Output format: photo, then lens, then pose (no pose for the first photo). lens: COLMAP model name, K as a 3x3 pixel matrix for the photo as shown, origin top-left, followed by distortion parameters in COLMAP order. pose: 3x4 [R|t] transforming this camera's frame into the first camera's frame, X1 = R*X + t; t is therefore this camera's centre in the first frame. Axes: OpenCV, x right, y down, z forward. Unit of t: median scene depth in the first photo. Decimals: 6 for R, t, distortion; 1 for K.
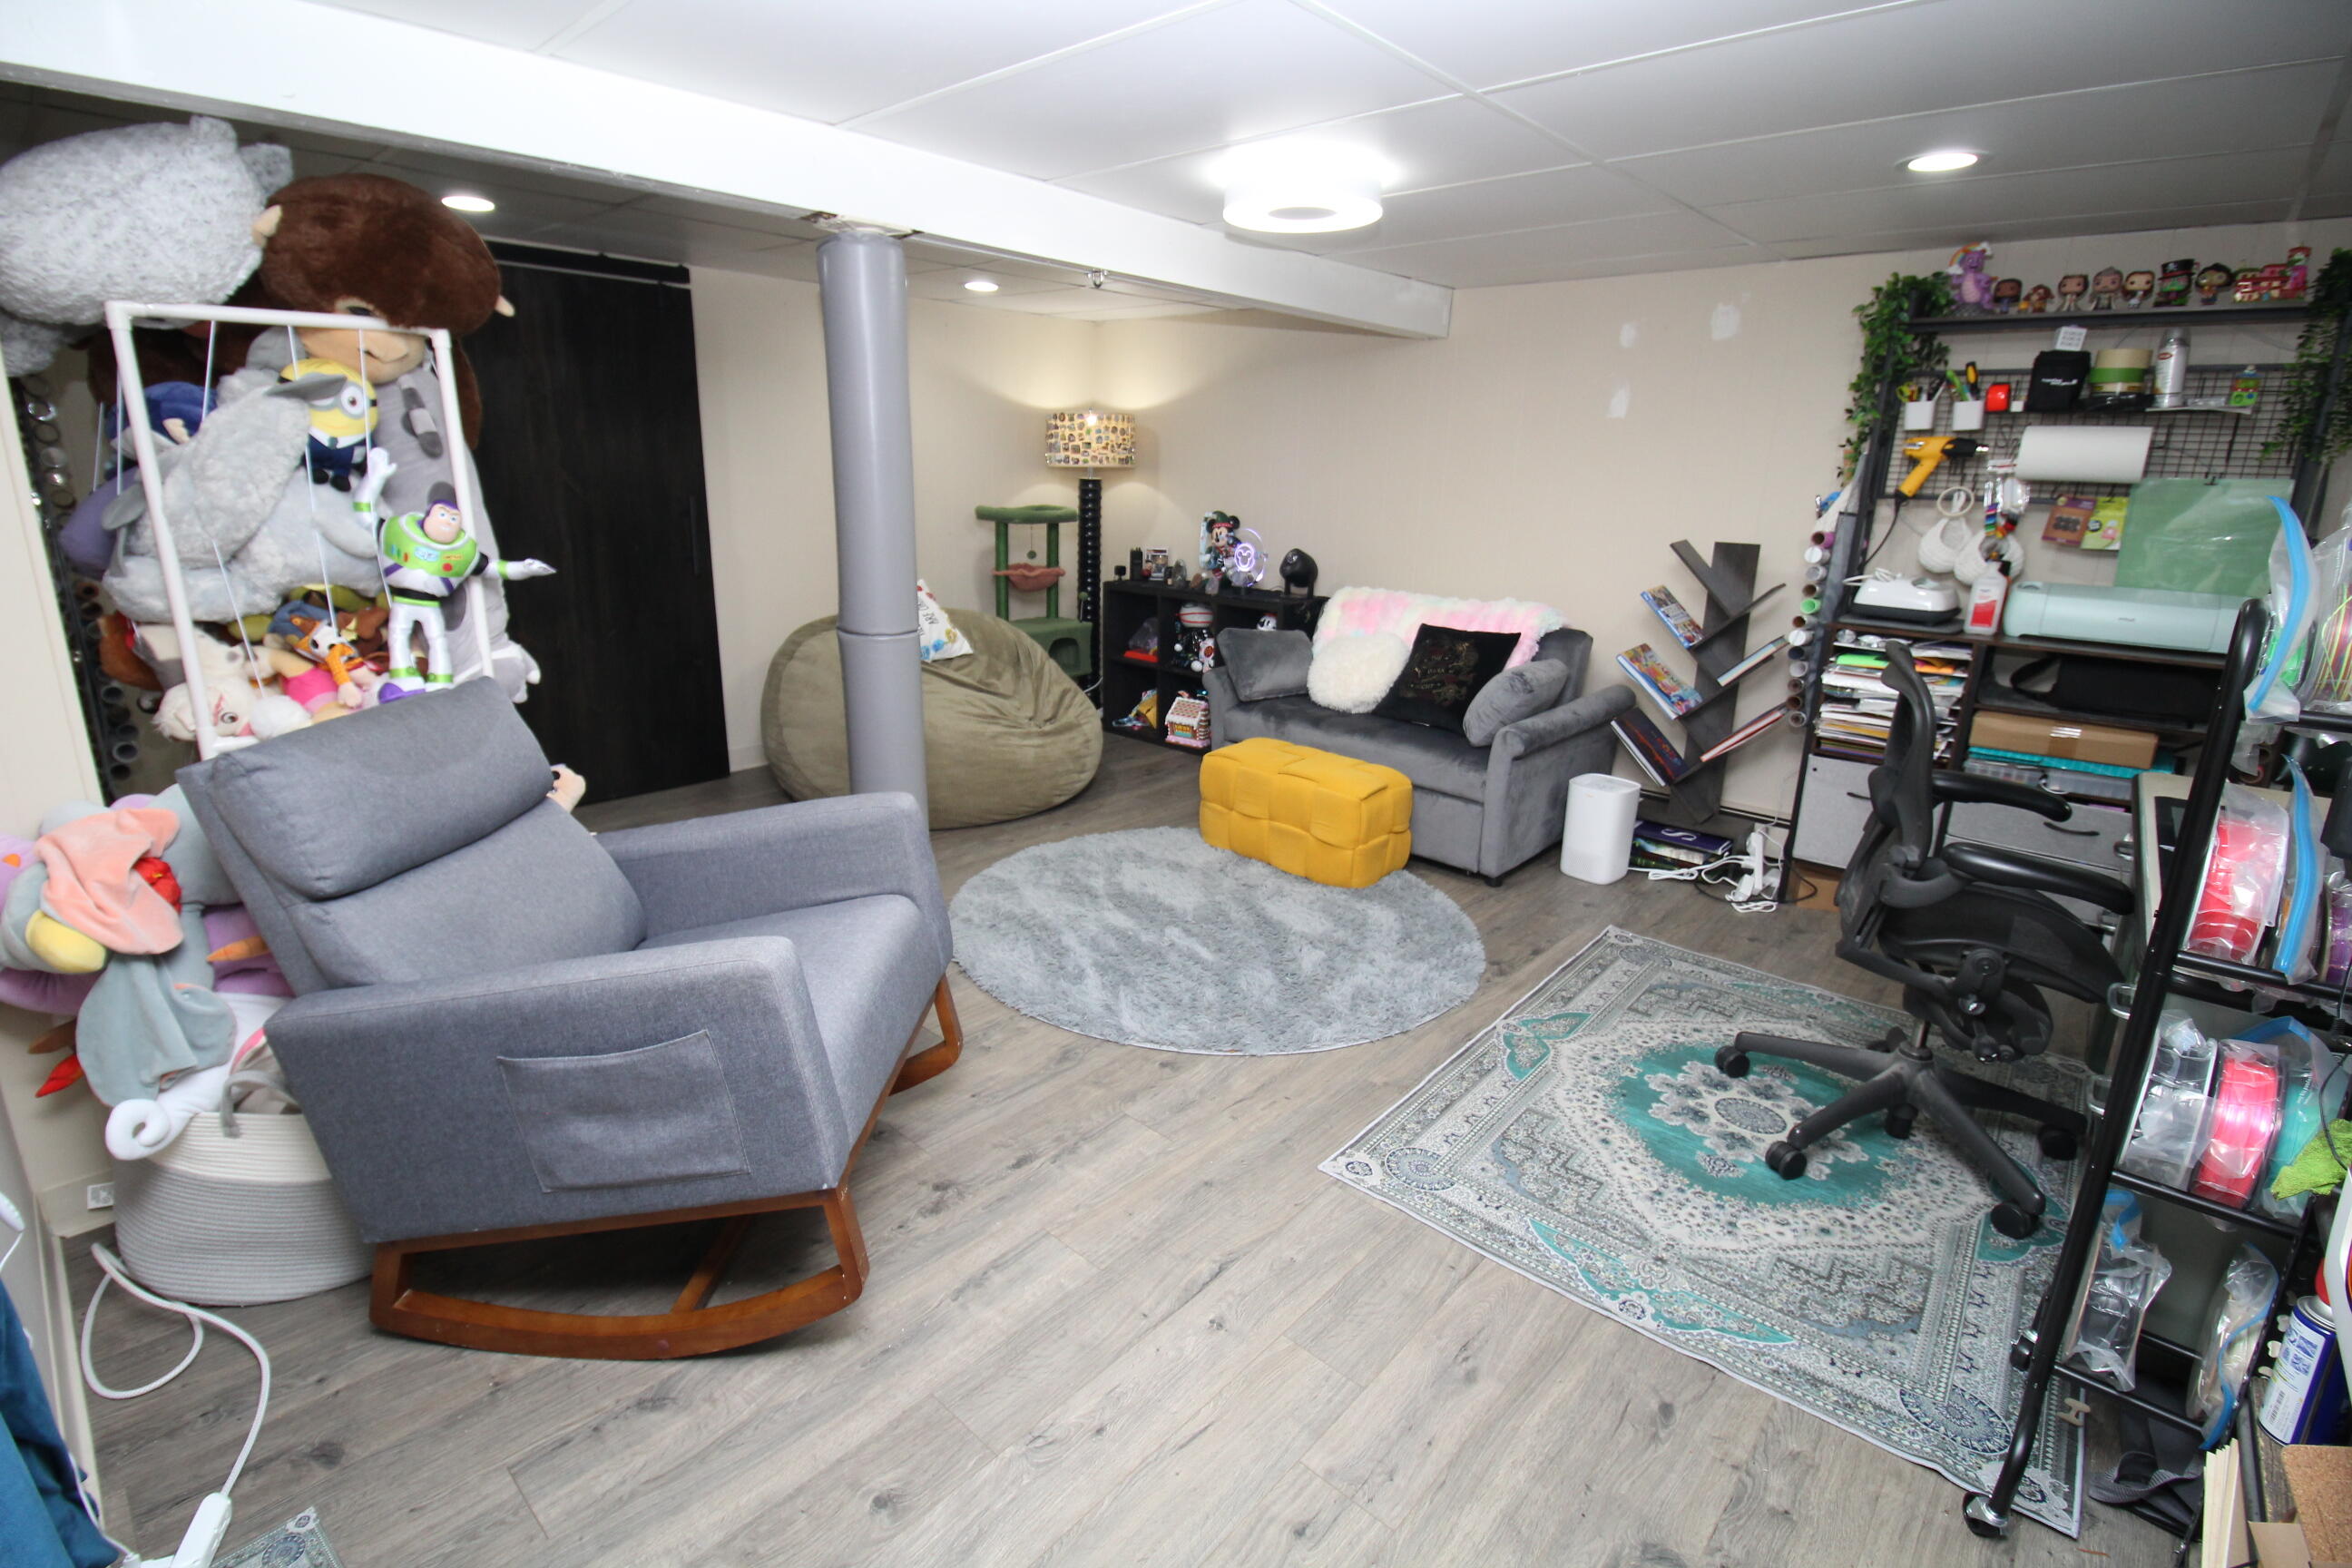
lens RADIAL K [[1086.8, 0, 1162.3], [0, 1086.8, 761.9], [0, 0, 1]] dist [-0.000733, -0.012648]
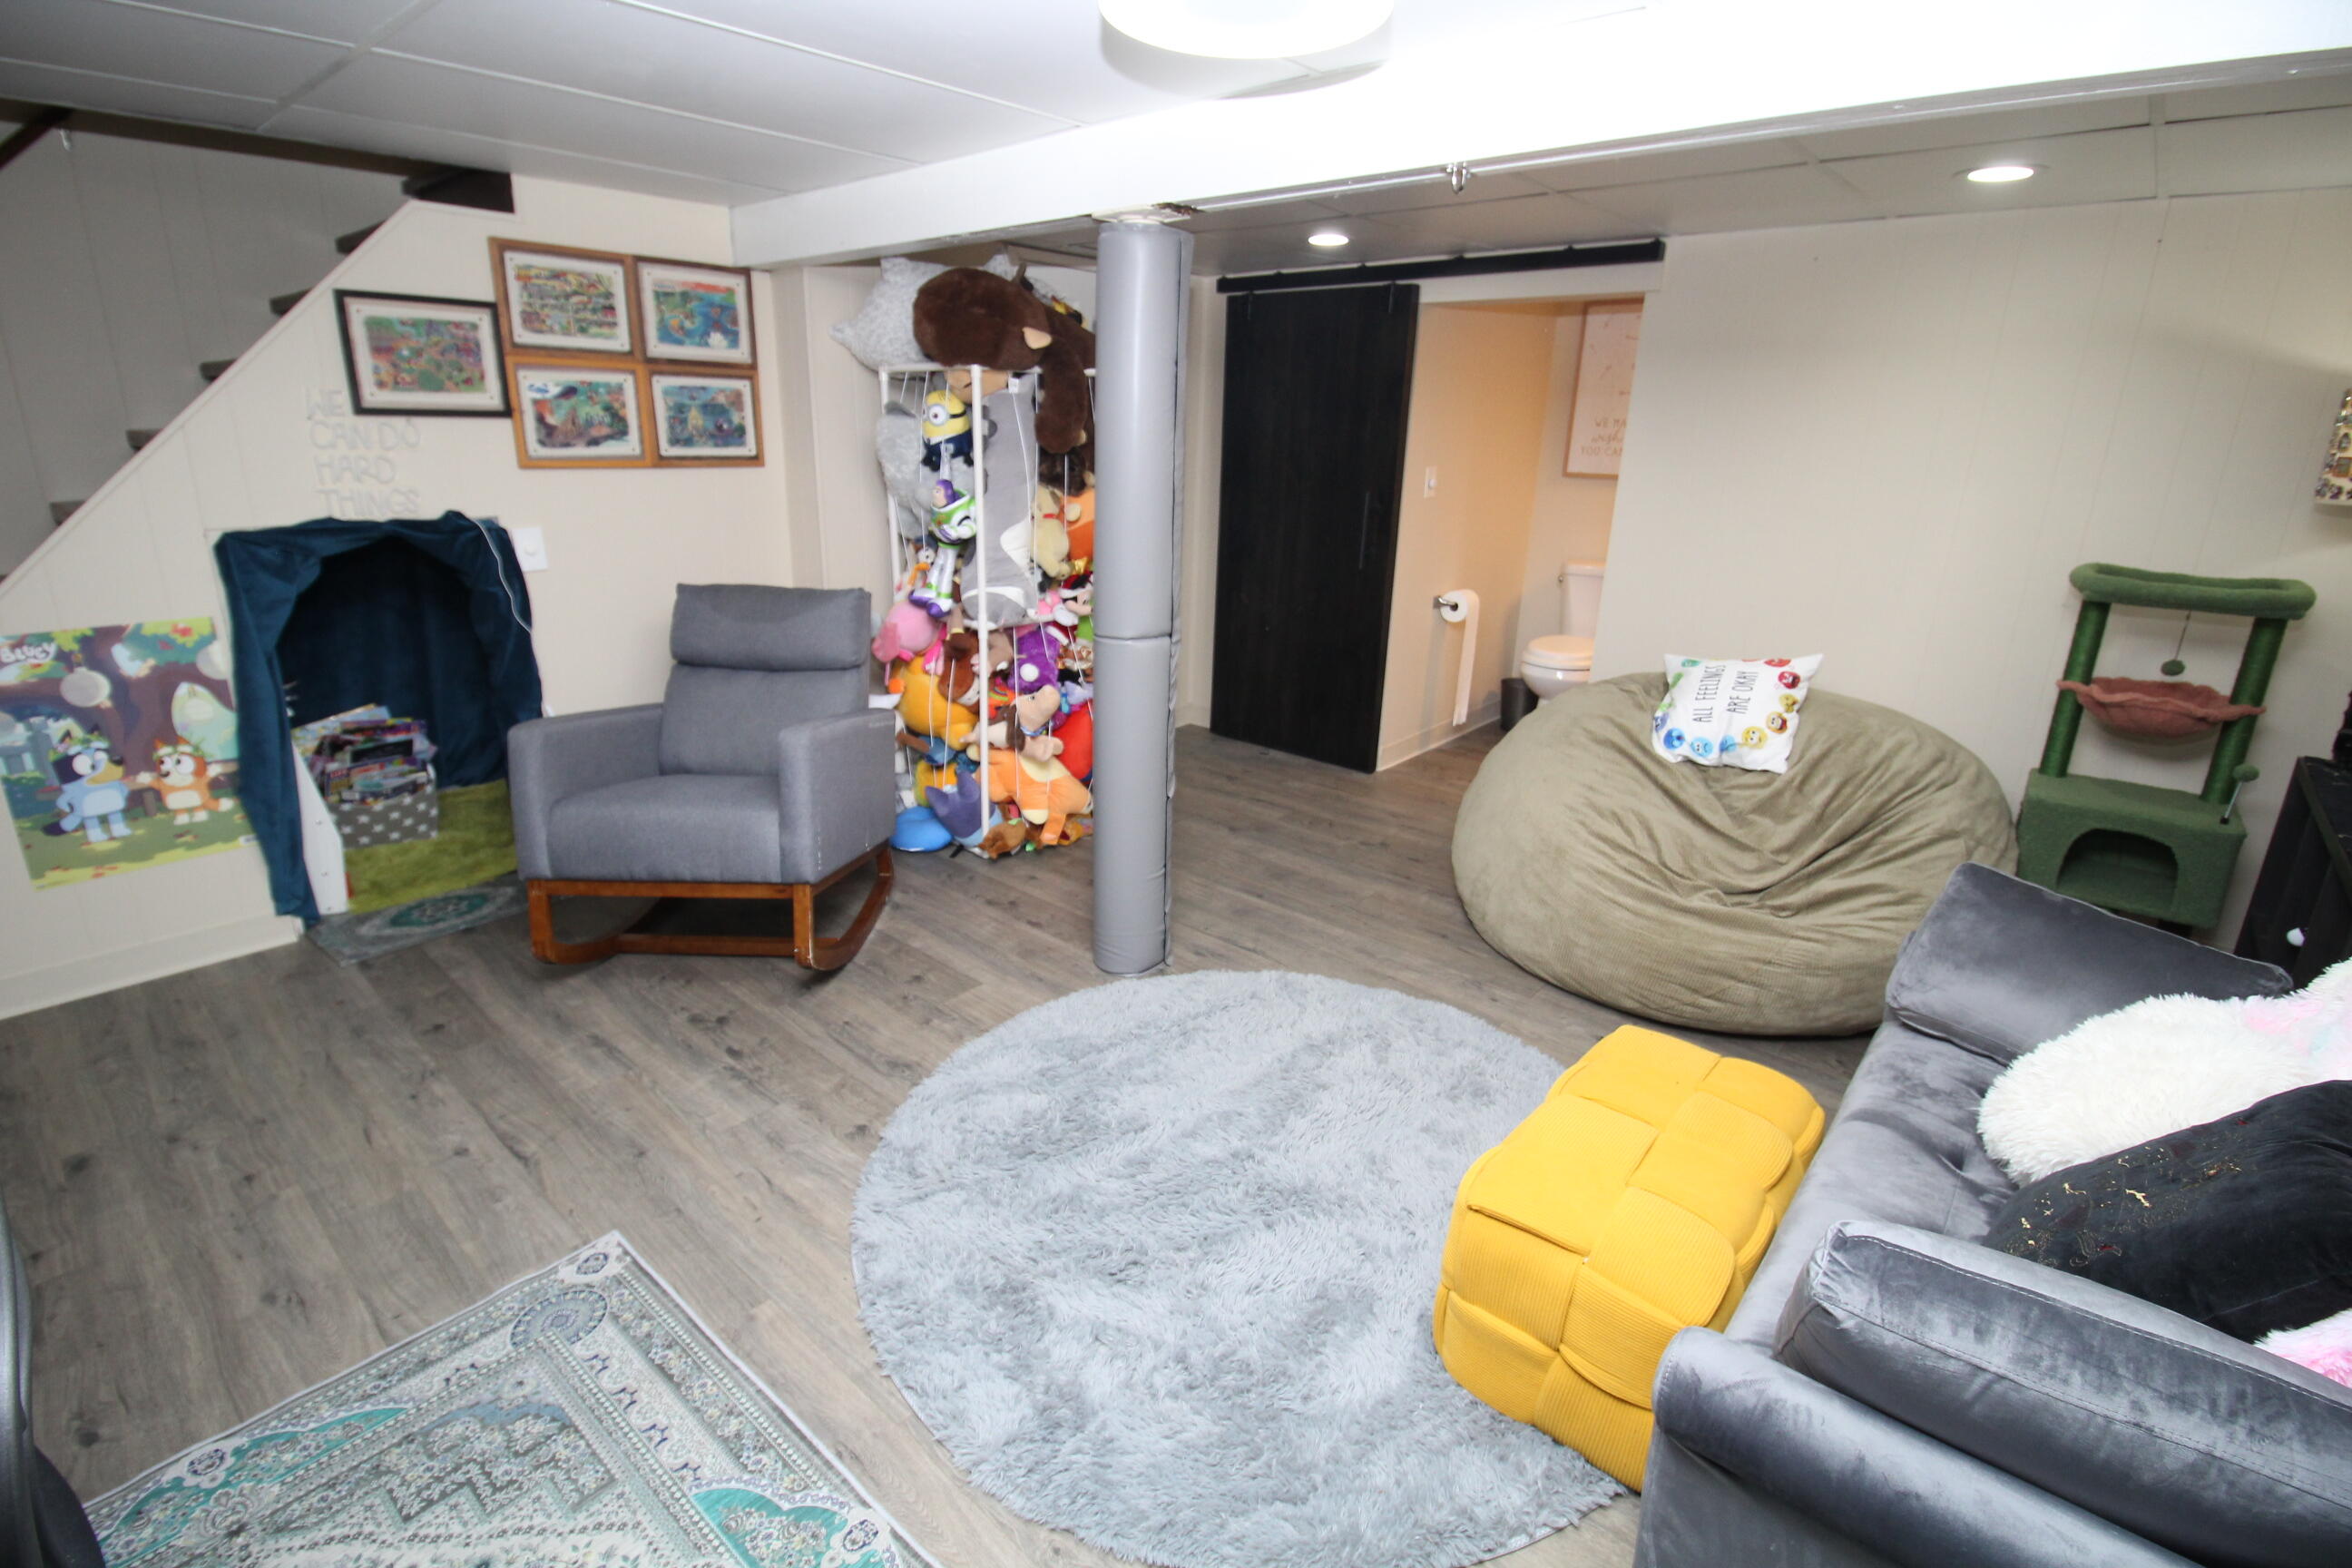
lens RADIAL K [[1086.8, 0, 1162.3], [0, 1086.8, 761.9], [0, 0, 1]] dist [-0.000733, -0.012648]
pose [[0.017637, 0.276285, -0.960914, 0.969486], [-0.288116, 0.921701, 0.259723, -0.377404], [0.957433, 0.272274, 0.095858, 1.317295]]
